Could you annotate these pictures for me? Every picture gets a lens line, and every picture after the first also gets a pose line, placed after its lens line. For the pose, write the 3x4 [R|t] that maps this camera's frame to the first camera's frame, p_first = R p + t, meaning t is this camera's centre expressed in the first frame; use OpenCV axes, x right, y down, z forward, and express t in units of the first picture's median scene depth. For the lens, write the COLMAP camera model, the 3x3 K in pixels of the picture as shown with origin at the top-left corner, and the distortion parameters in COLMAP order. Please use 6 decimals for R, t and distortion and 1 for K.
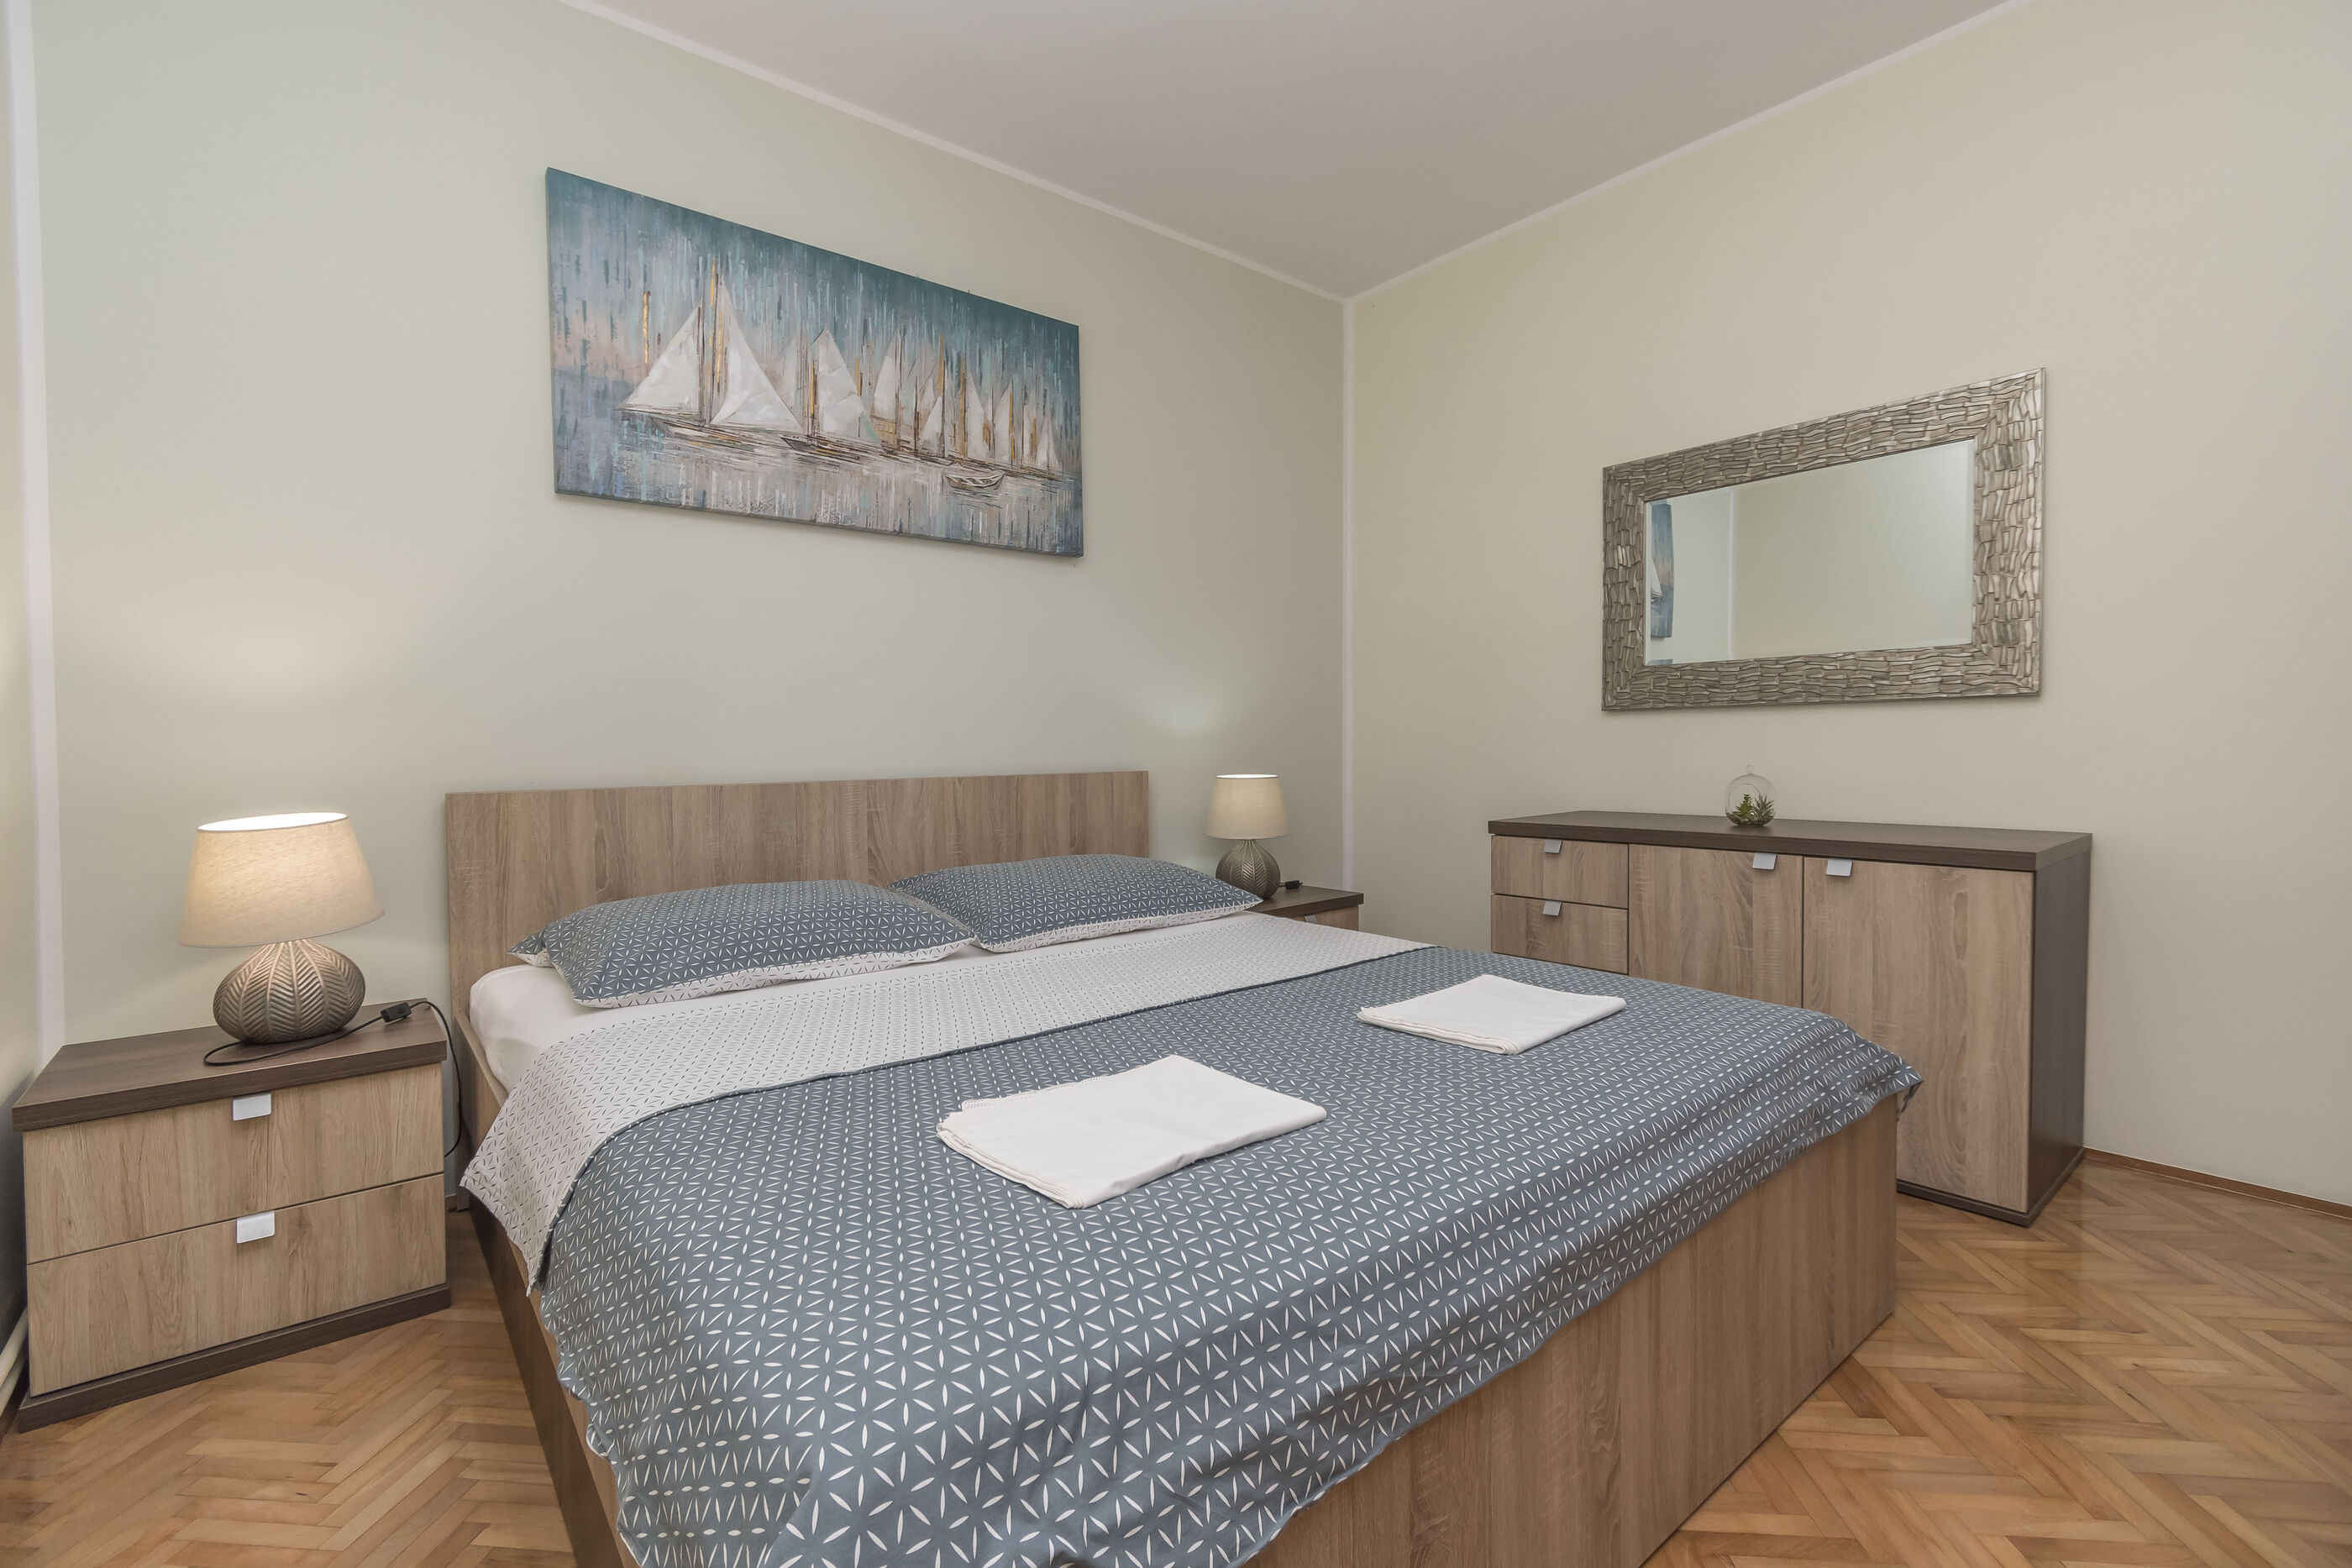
lens RADIAL K [[1037.1, 0, 1232.0], [0, 1037.1, 781.4], [0, 0, 1]] dist [0.004733, -0.000070]
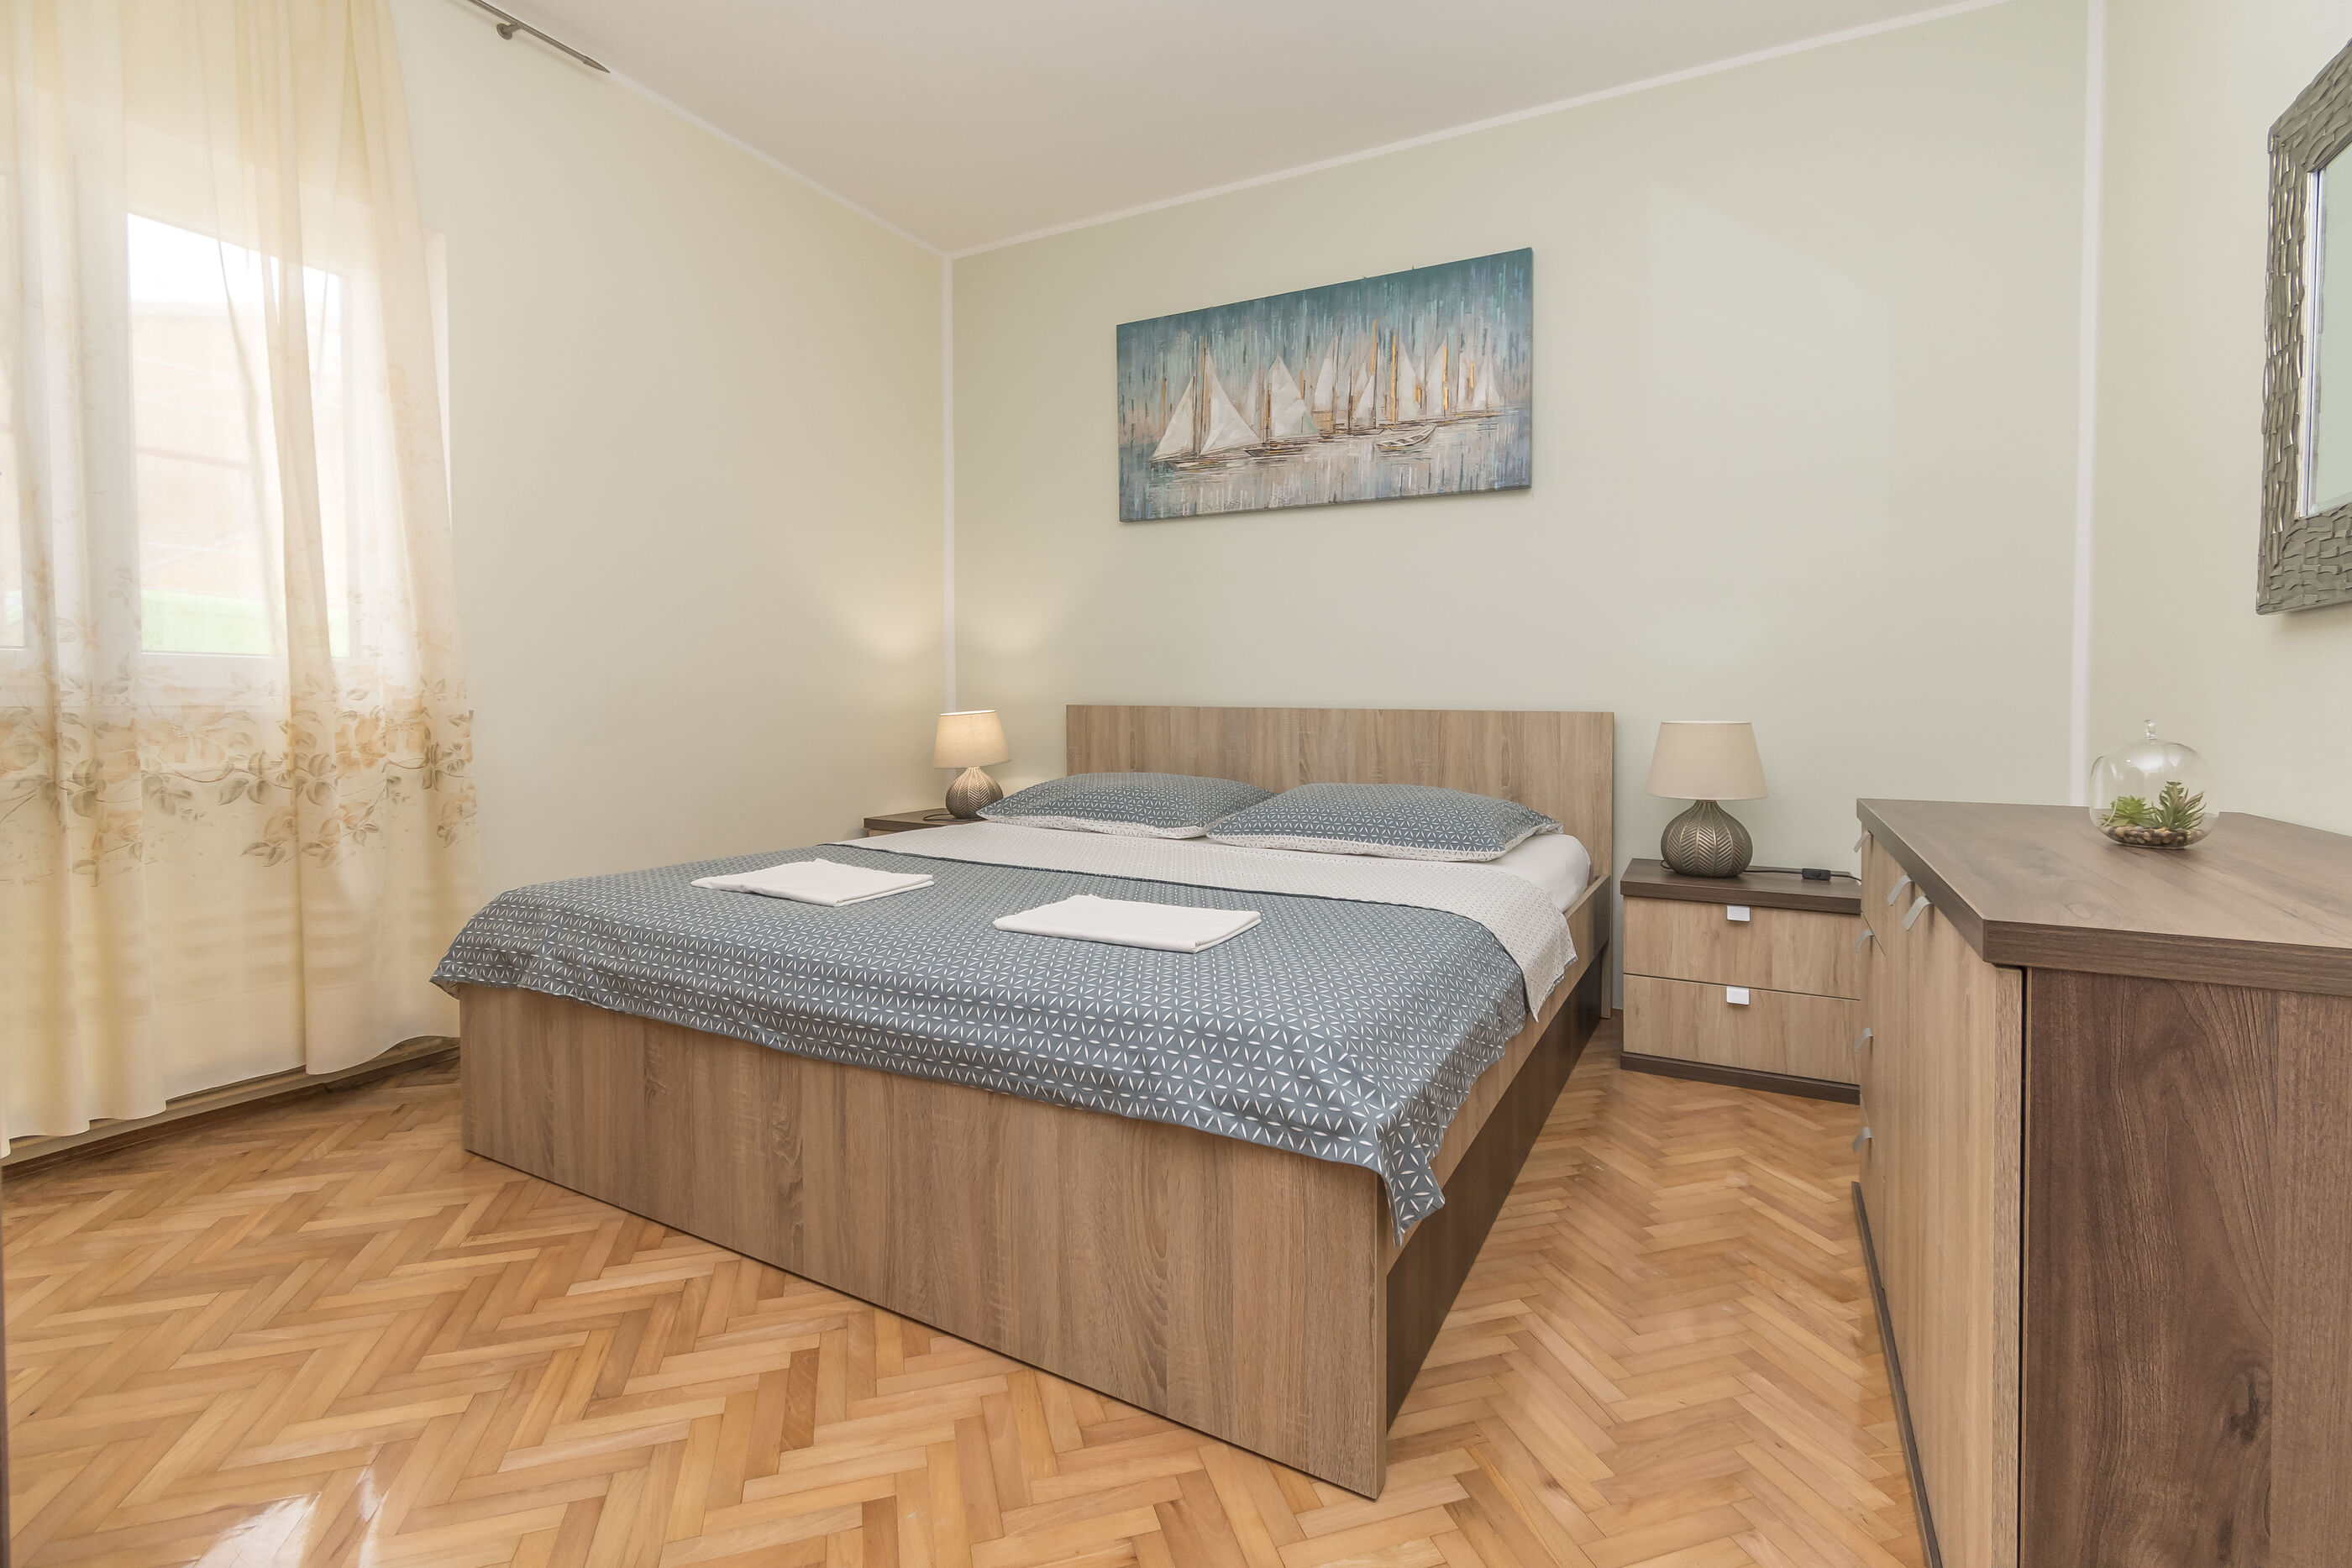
lens RADIAL K [[1071.8, 0, 1187.2], [0, 1071.8, 748.9], [0, 0, 1]] dist [-0.000605, 0.000163]
pose [[0.360986, 0.059453, -0.930674, 0.859449], [-0.046155, 0.997882, 0.045844, -0.005267], [0.931428, 0.026406, 0.362965, 0.437839]]
